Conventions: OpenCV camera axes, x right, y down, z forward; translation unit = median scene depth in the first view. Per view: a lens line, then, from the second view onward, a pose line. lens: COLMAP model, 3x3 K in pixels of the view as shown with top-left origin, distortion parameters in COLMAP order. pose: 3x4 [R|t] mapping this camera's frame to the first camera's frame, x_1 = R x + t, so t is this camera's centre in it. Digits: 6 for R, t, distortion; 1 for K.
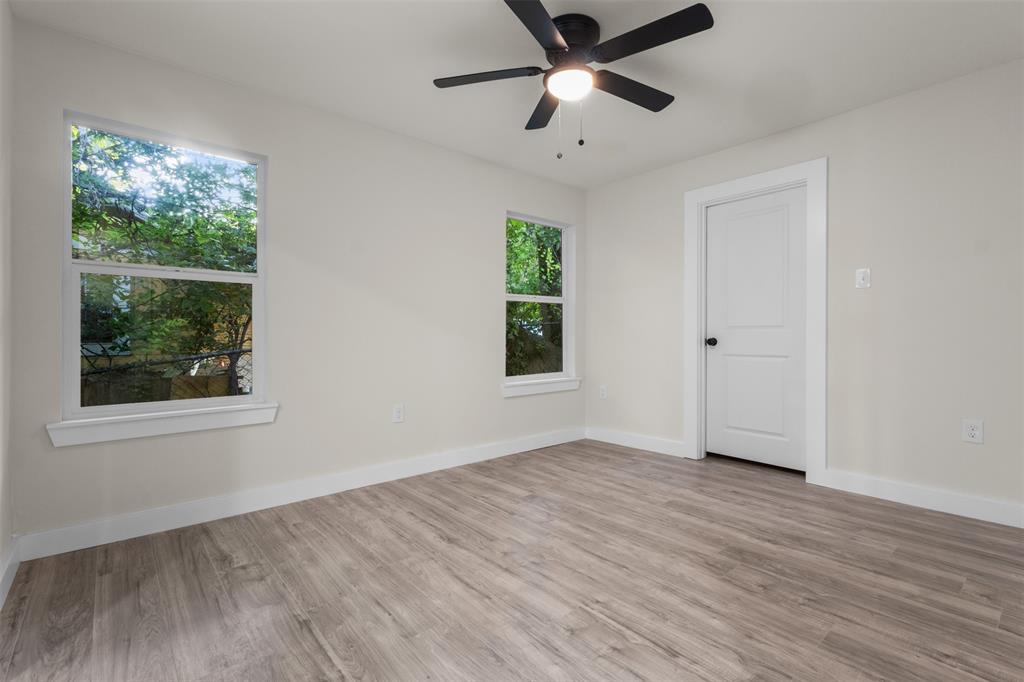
lens RADIAL K [[472.9, 0, 514.7], [0, 472.9, 340.5], [0, 0, 1]] dist [0.010074, -0.002316]
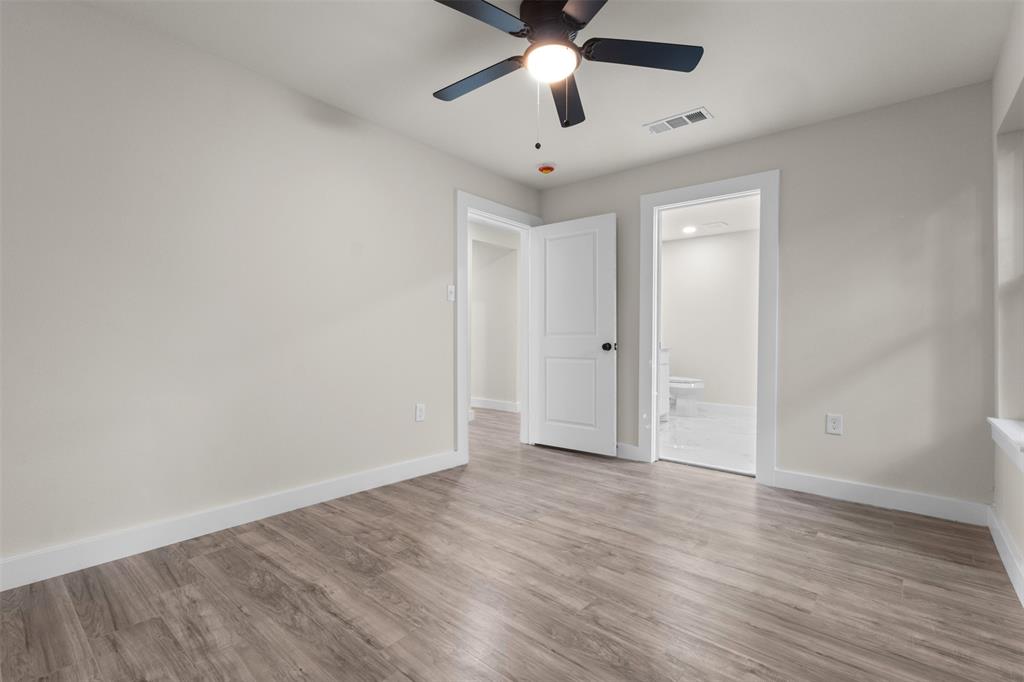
lens RADIAL K [[472.9, 0, 510.1], [0, 472.9, 337.5], [0, 0, 1]] dist [0.010074, -0.002316]
pose [[-0.988465, -0.004116, -0.151391, 0.354987], [-0.005035, 0.999971, 0.005690, -0.018715], [0.151363, 0.006387, -0.988458, 2.009136]]
